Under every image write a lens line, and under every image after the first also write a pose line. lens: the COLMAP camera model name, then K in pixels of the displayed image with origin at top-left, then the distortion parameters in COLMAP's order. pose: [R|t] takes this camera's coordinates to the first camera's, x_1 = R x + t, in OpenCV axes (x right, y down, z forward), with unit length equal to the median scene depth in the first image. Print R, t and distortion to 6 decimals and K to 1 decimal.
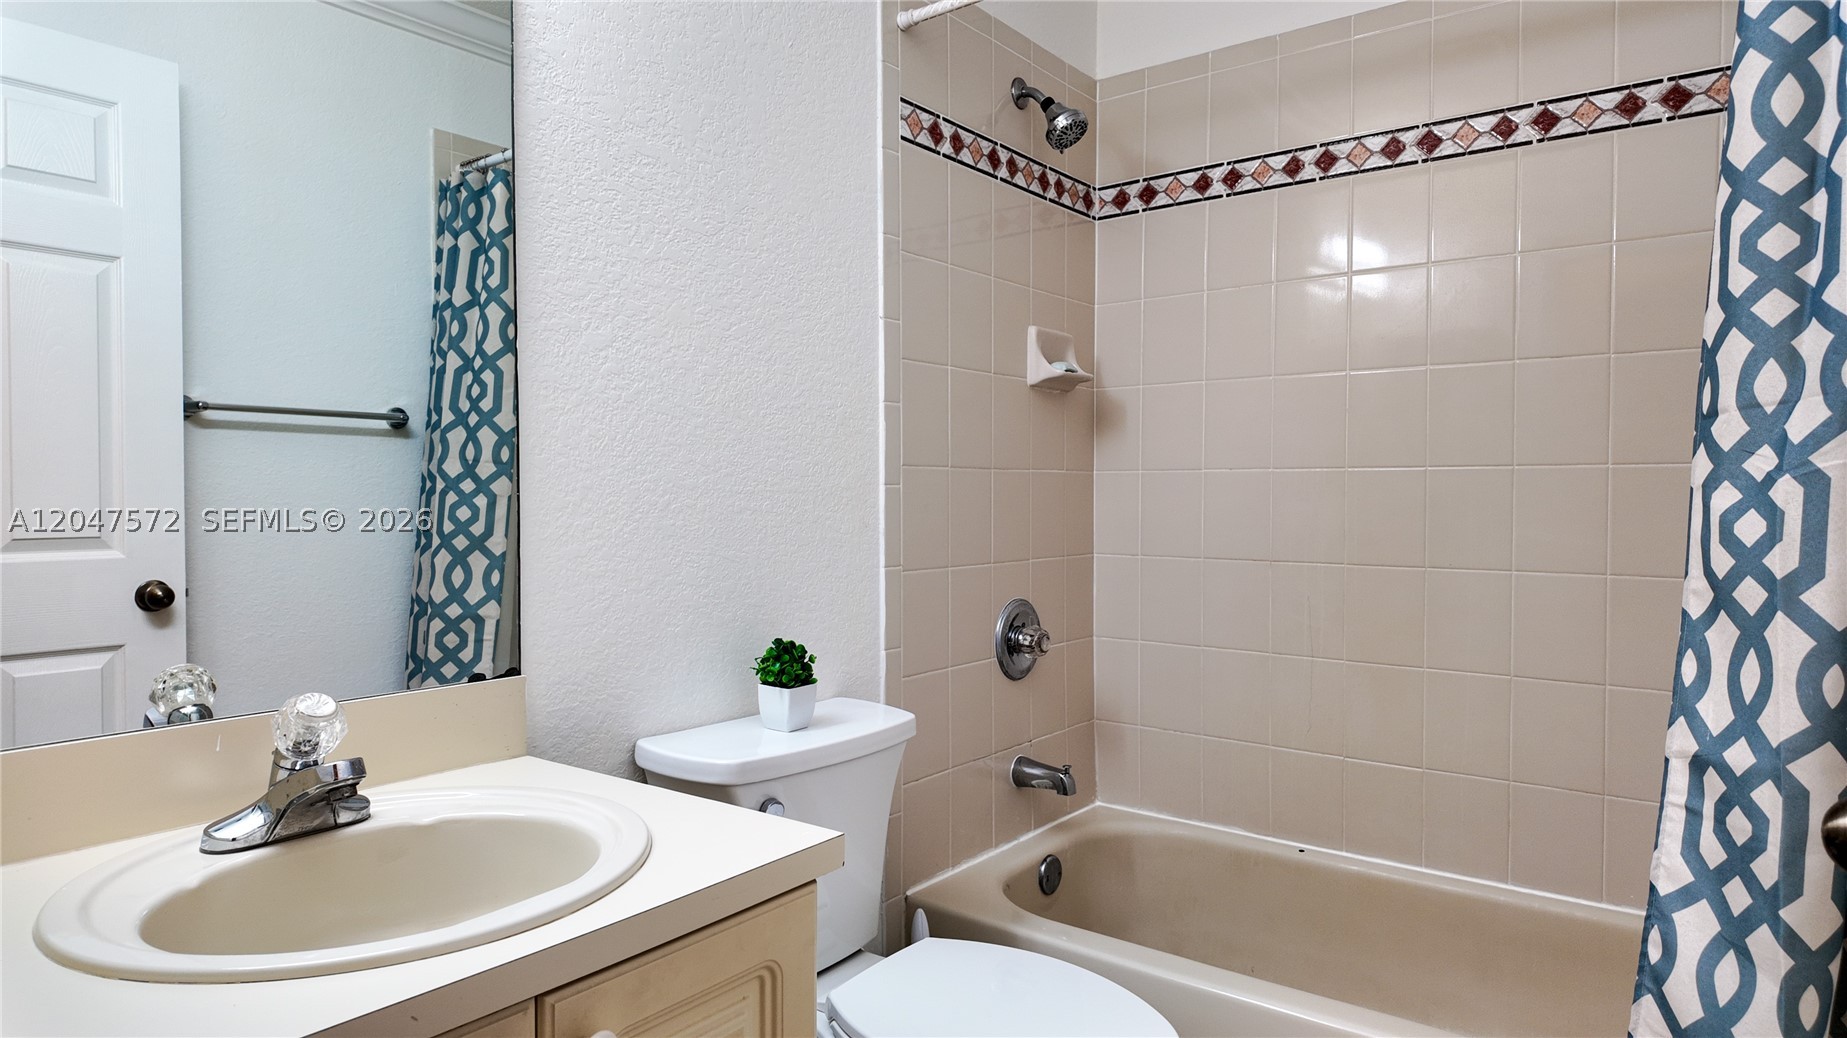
lens RADIAL K [[1082.0, 0, 920.0], [0, 1082.0, 513.3], [0, 0, 1]] dist [-0.001294, -0.007899]
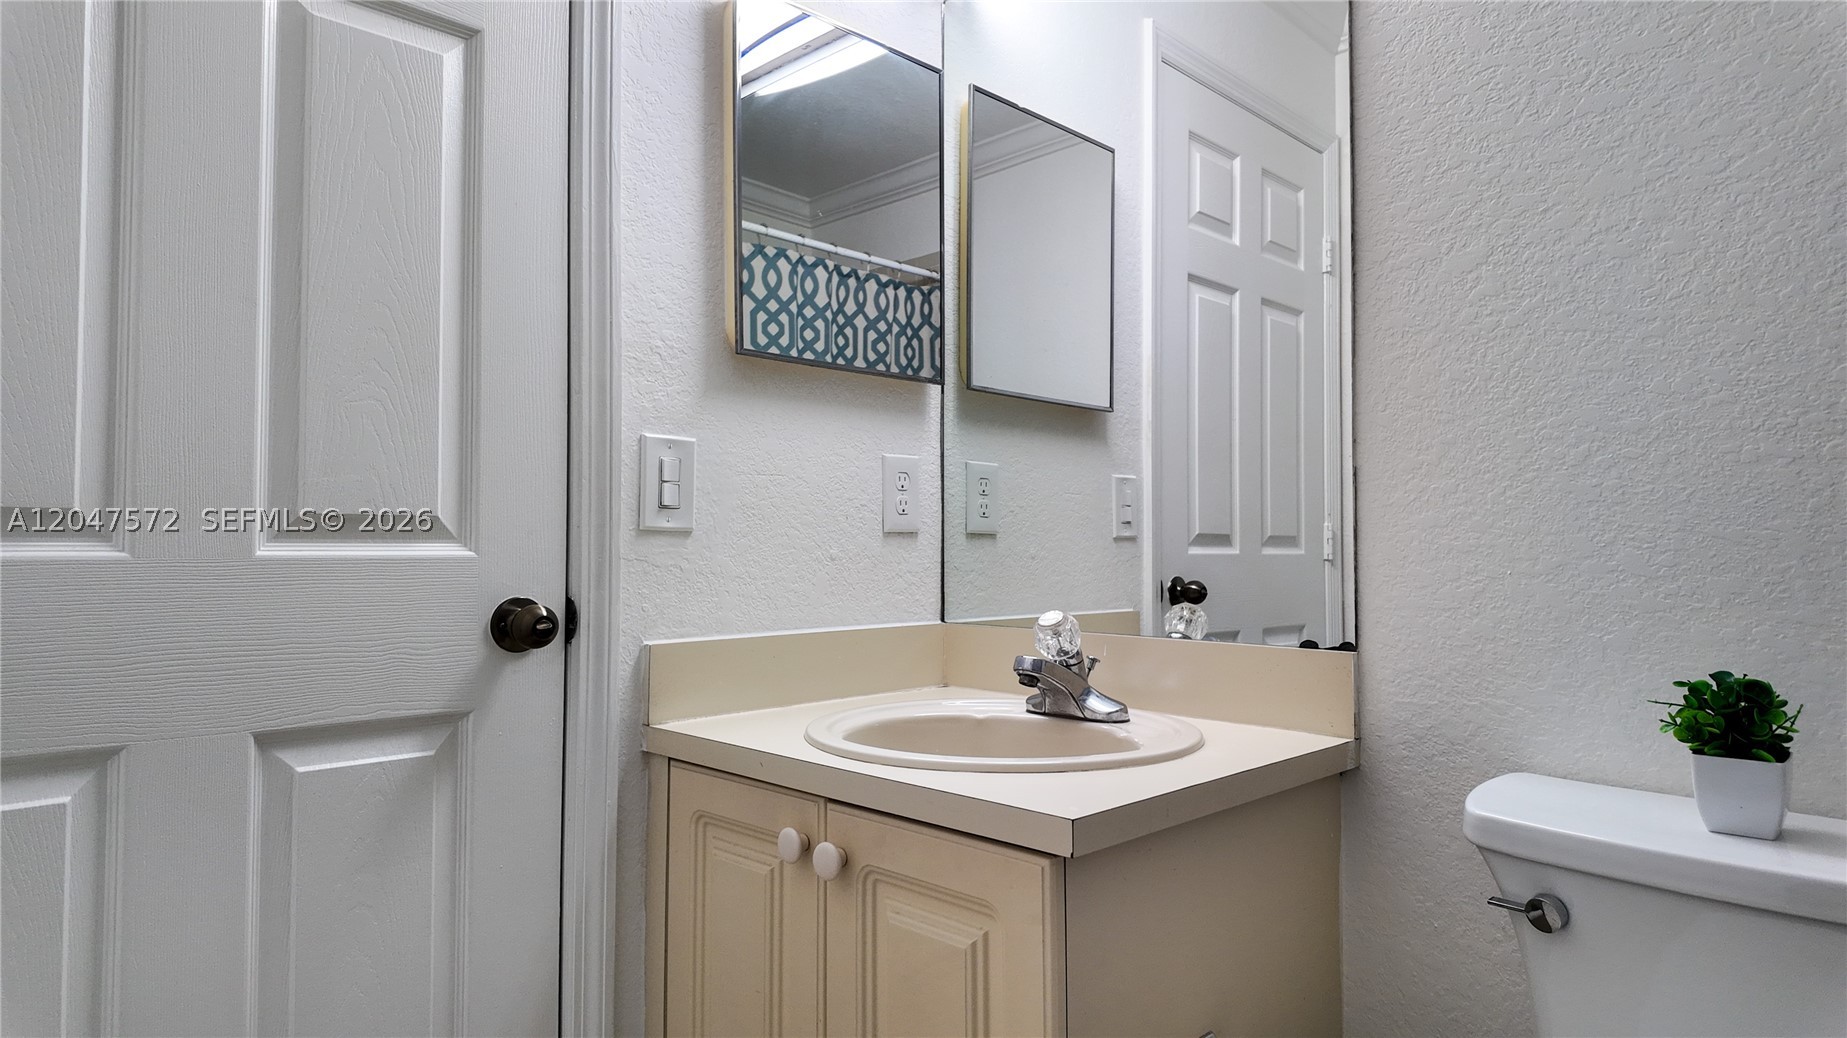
lens RADIAL K [[1082.0, 0, 919.8], [0, 1082.0, 526.8], [0, 0, 1]] dist [-0.001294, -0.007899]
pose [[-0.127997, -0.023507, -0.991496, 0.541531], [-0.019106, 0.999592, -0.021232, 0.063261], [0.991591, 0.016226, -0.128394, 0.680640]]
